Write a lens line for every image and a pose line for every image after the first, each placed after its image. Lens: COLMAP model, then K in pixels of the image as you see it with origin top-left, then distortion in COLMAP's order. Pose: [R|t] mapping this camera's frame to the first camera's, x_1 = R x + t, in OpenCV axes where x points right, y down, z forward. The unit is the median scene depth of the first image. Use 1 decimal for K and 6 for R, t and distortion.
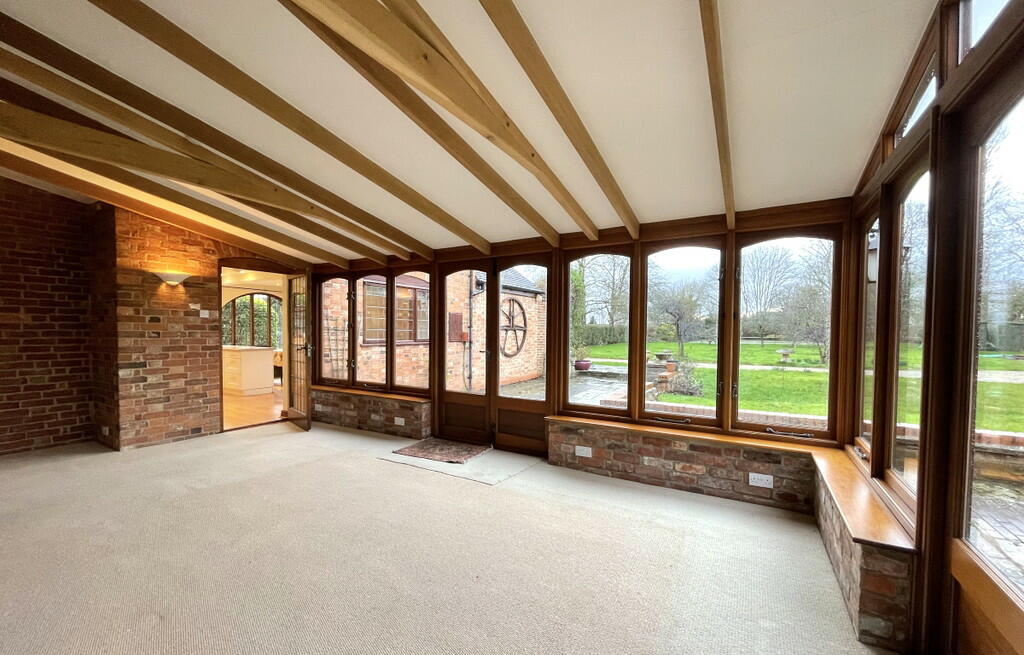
lens RADIAL K [[406.9, 0, 515.2], [0, 406.9, 338.5], [0, 0, 1]] dist [-0.013182, -0.000002]
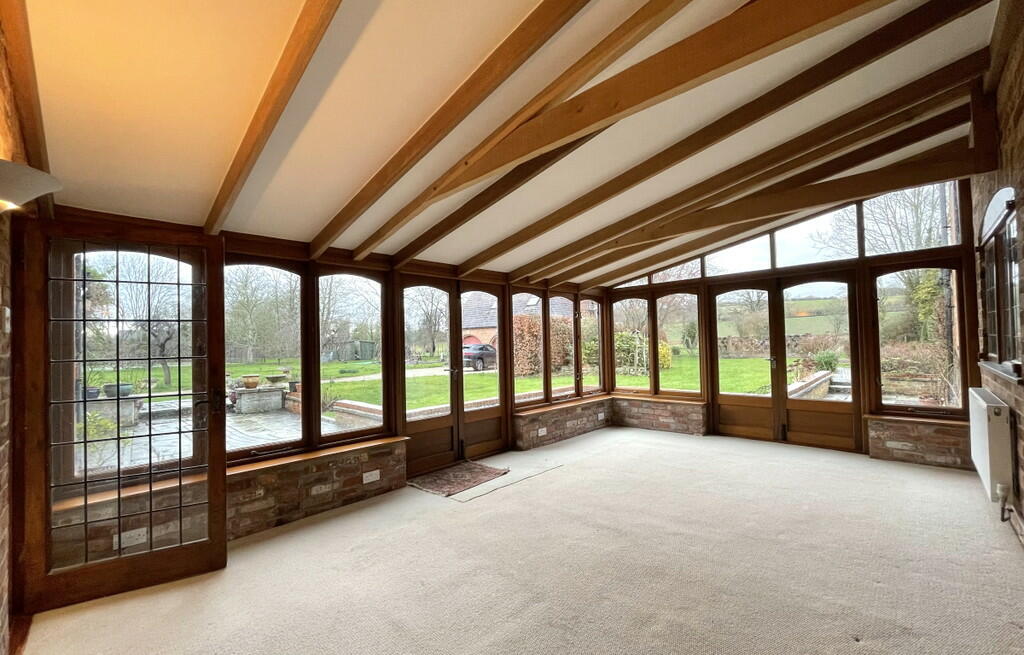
lens RADIAL K [[406.9, 0, 515.2], [0, 406.9, 338.5], [0, 0, 1]] dist [-0.013182, -0.000002]
pose [[0.242156, 0.007256, 0.970210, -1.047579], [0.052935, 0.998384, -0.020679, -0.017900], [-0.968792, 0.056365, 0.241381, 0.625963]]
